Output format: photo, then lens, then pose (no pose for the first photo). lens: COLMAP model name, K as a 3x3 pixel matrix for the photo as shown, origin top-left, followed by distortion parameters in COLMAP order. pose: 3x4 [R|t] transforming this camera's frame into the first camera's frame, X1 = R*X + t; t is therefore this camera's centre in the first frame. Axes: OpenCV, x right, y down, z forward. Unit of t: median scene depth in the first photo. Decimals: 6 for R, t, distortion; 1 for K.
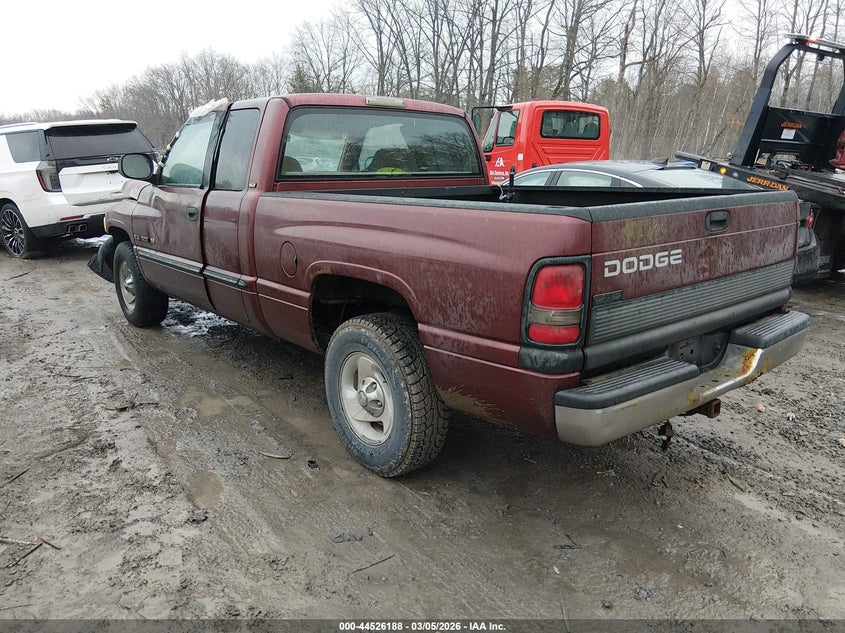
lens RADIAL K [[661.7, 0, 424.7], [0, 661.7, 316.6], [0, 0, 1]] dist [0.006783, -0.000063]
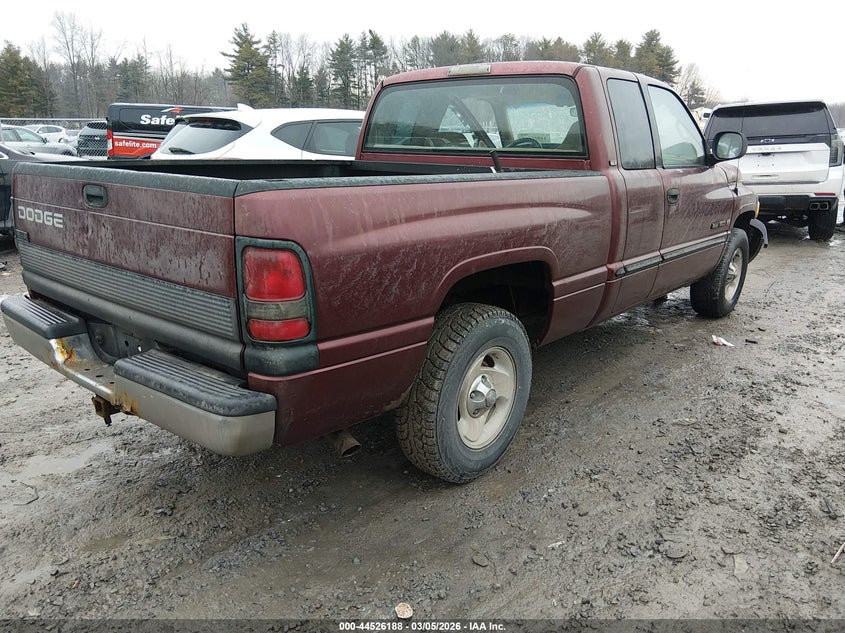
lens RADIAL K [[661.7, 0, 424.7], [0, 661.7, 316.6], [0, 0, 1]] dist [0.006783, -0.000063]
pose [[0.130151, 0.253601, -0.958513, 1.331522], [-0.236361, 0.946801, 0.218408, -0.277427], [0.962909, 0.198129, 0.183168, 1.243613]]
